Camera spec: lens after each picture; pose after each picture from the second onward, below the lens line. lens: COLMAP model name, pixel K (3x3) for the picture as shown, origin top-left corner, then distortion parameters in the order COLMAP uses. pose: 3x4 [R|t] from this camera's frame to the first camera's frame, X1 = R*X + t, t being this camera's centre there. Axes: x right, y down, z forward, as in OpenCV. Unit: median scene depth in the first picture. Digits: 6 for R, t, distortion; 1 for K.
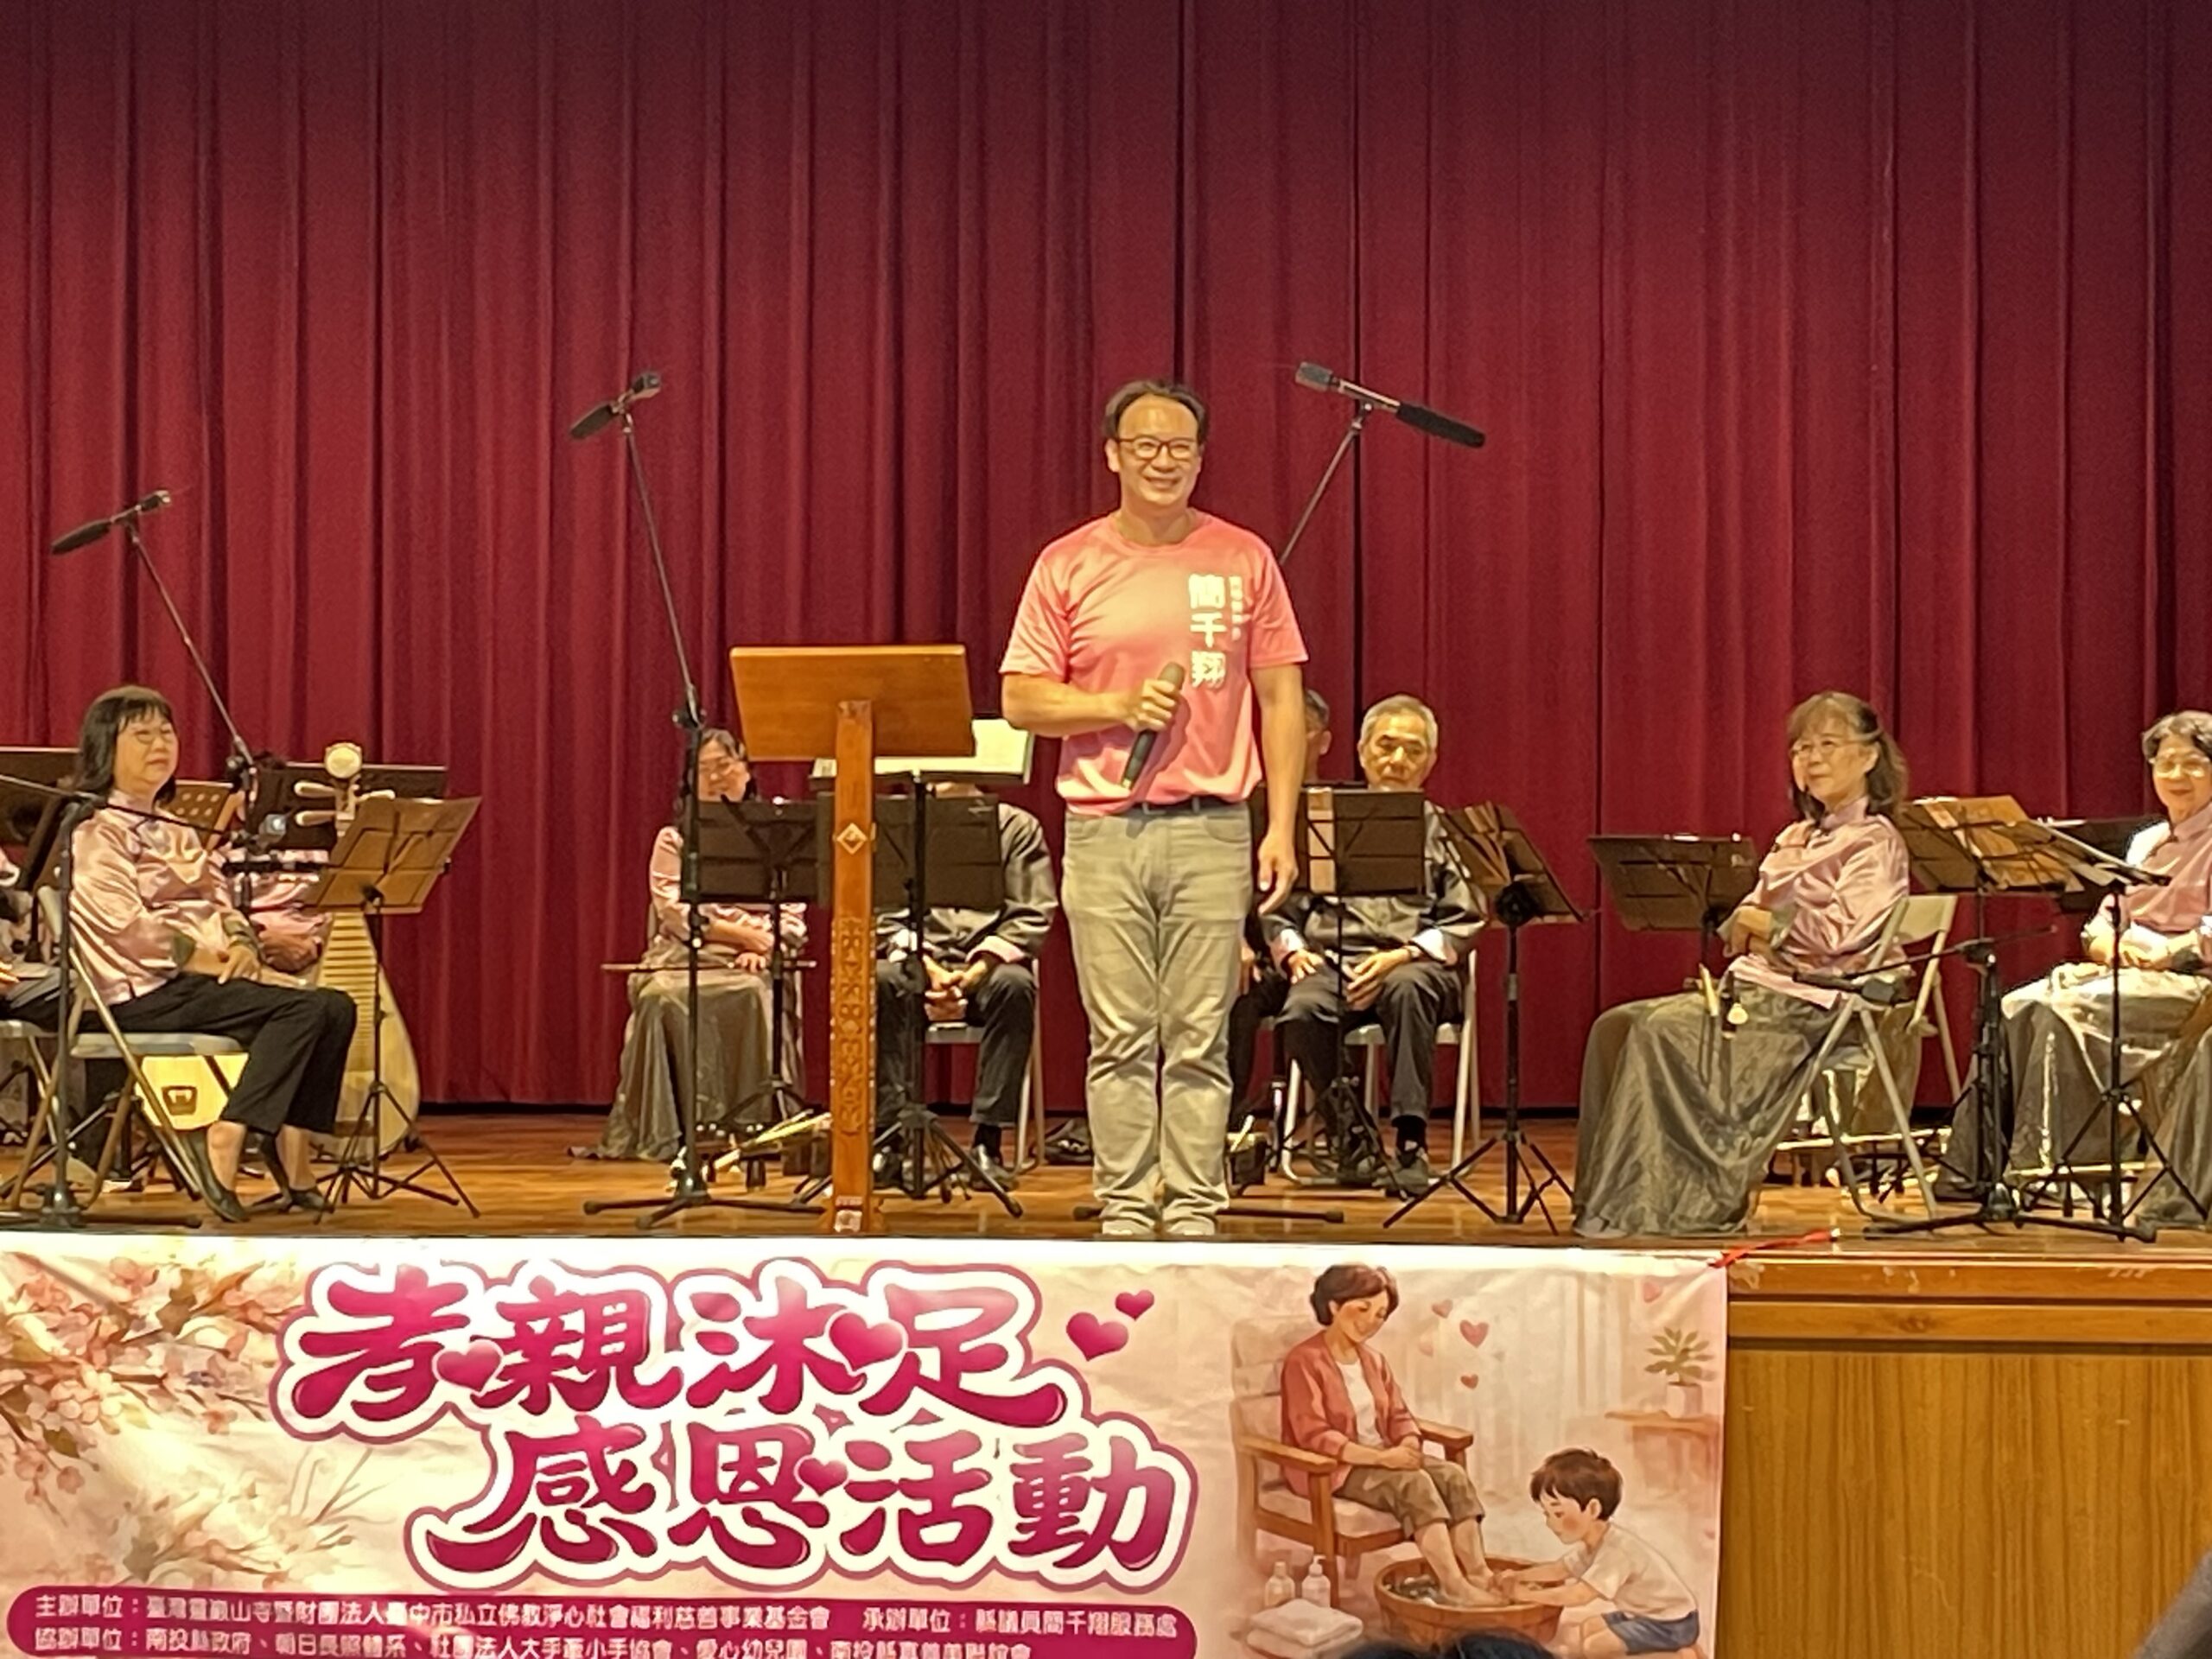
lens RADIAL K [[4994.7, 0, 1106.0], [0, 4994.7, 829.5], [0, 0, 1]] dist [0.106326, 0.019568]
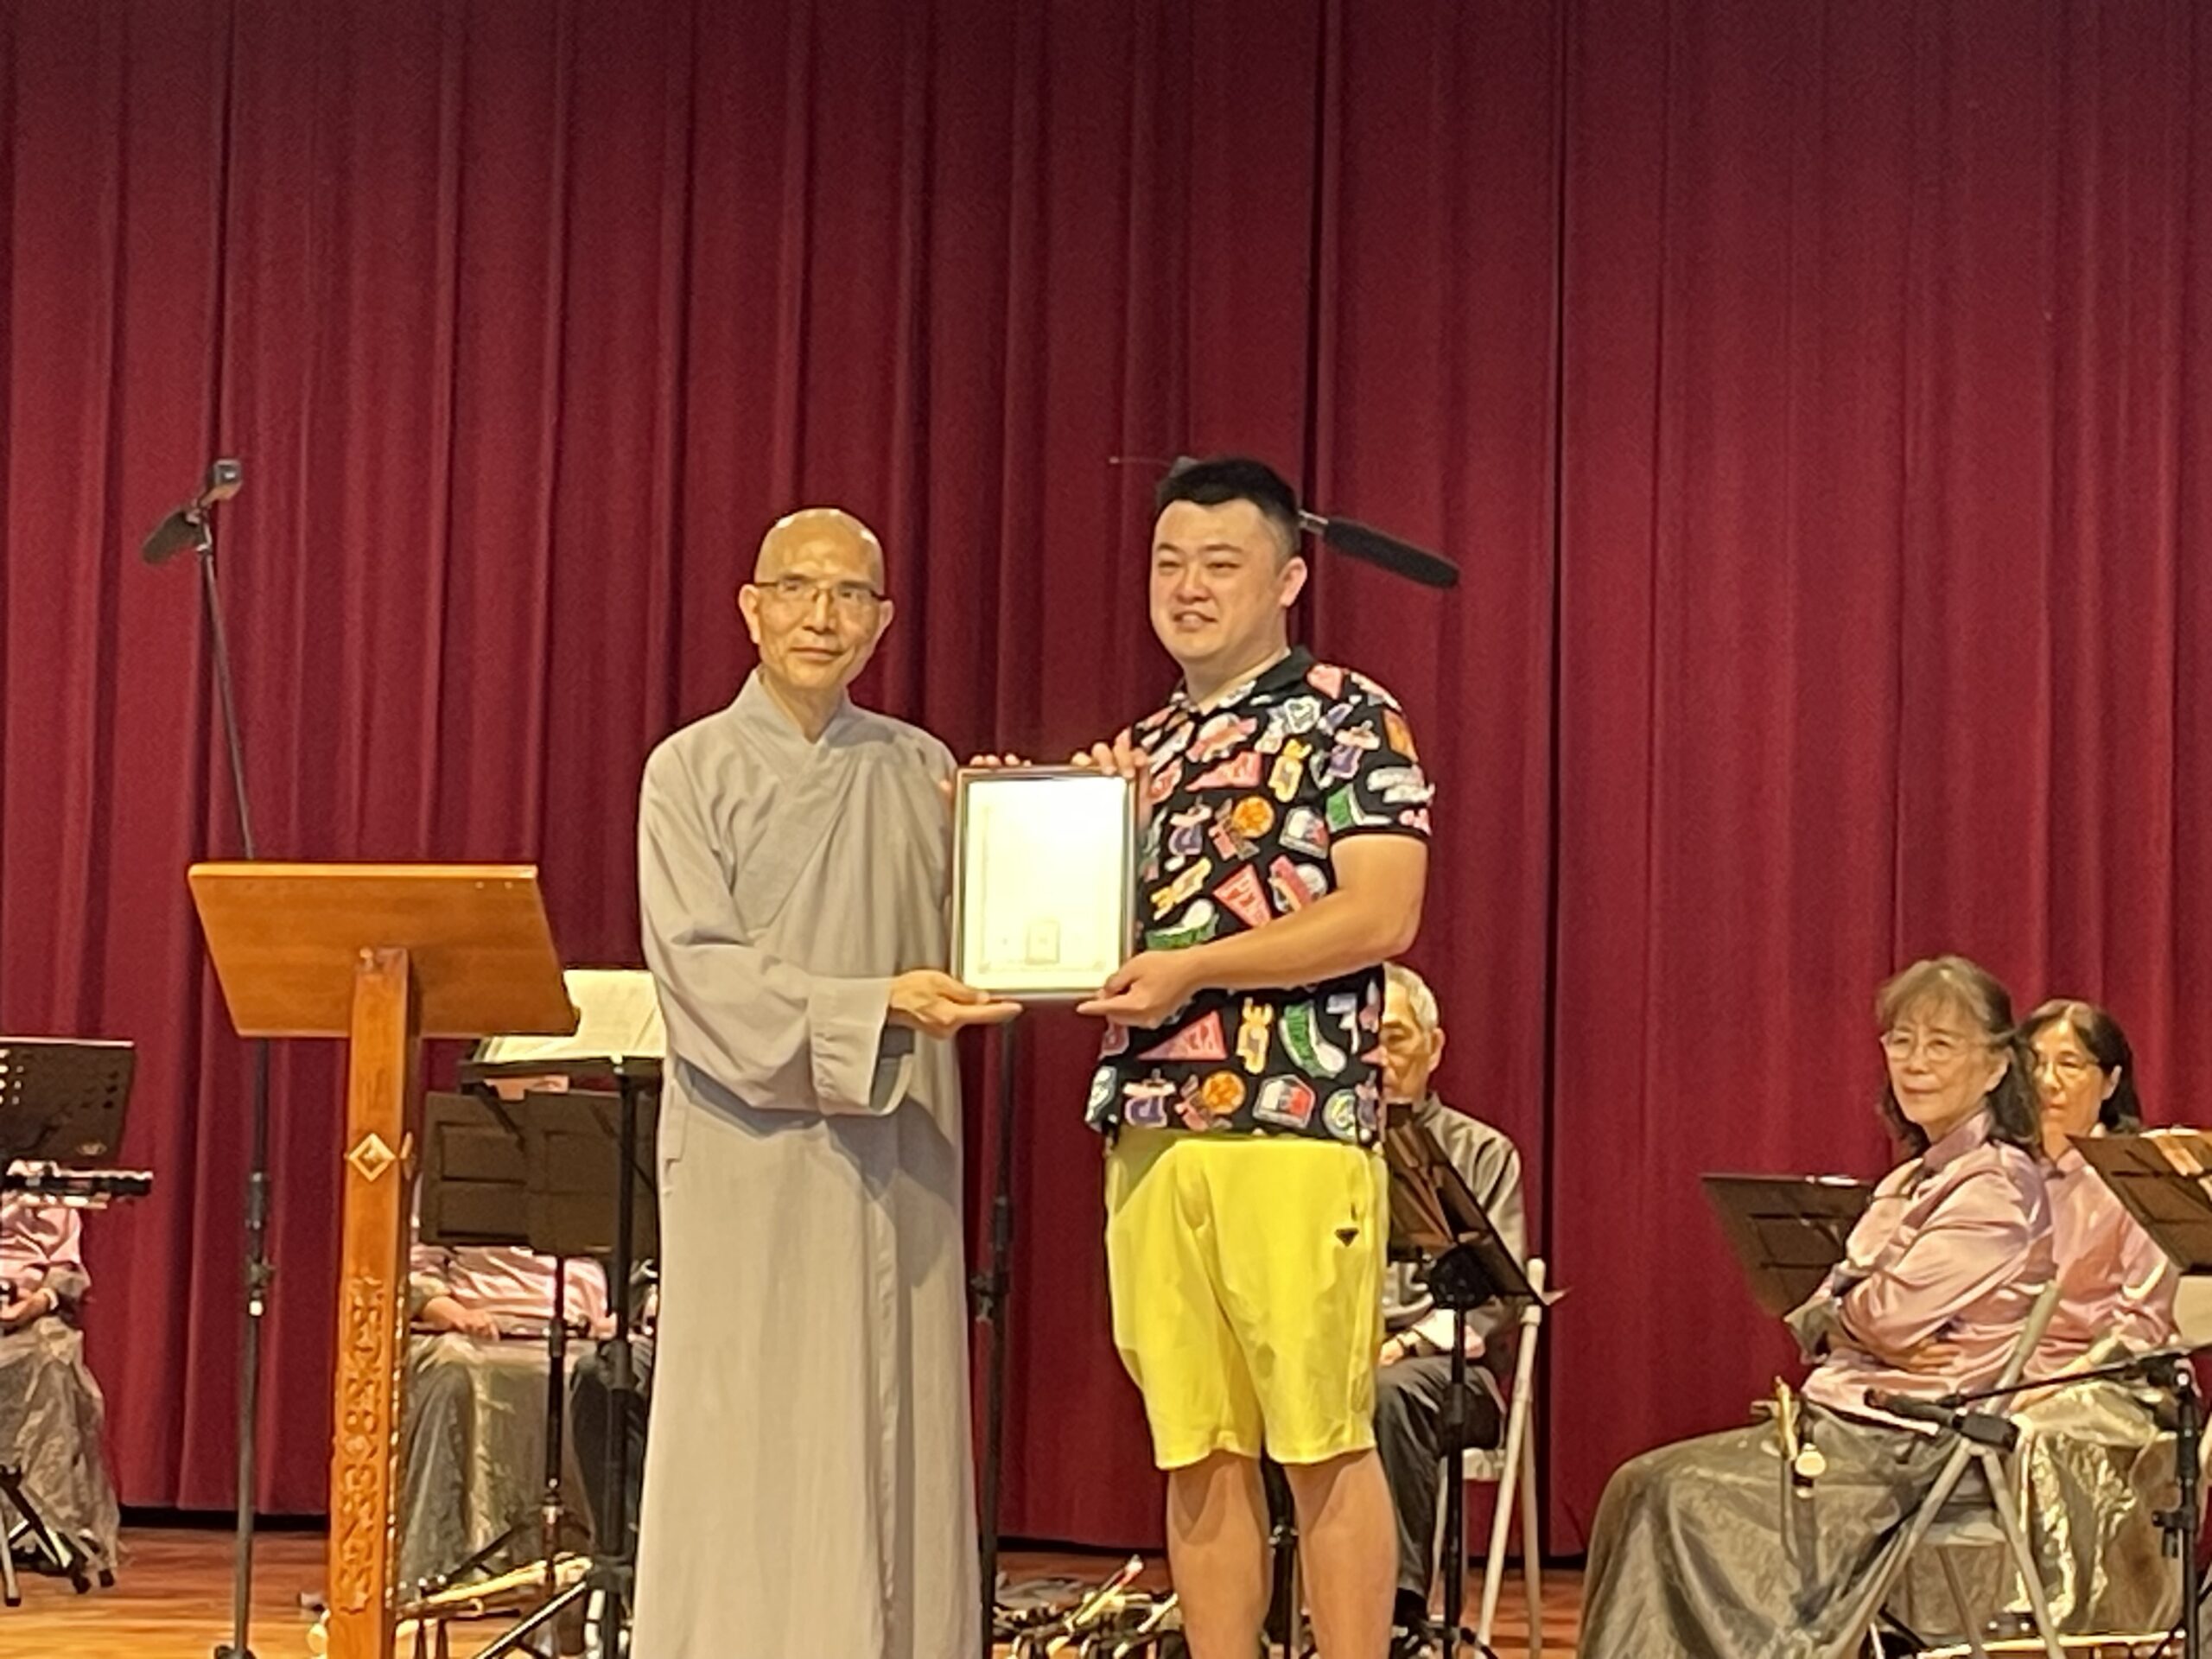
lens RADIAL K [[6313.4, 0, 1106.0], [0, 6313.4, 829.5], [0, 0, 1]] dist [0.190283, -0.539220]
pose [[0.996152, 0.016308, -0.086116, 0.106217], [-0.020542, 0.998612, -0.048507, -0.002541], [0.085205, 0.050089, 0.995104, 0.165055]]
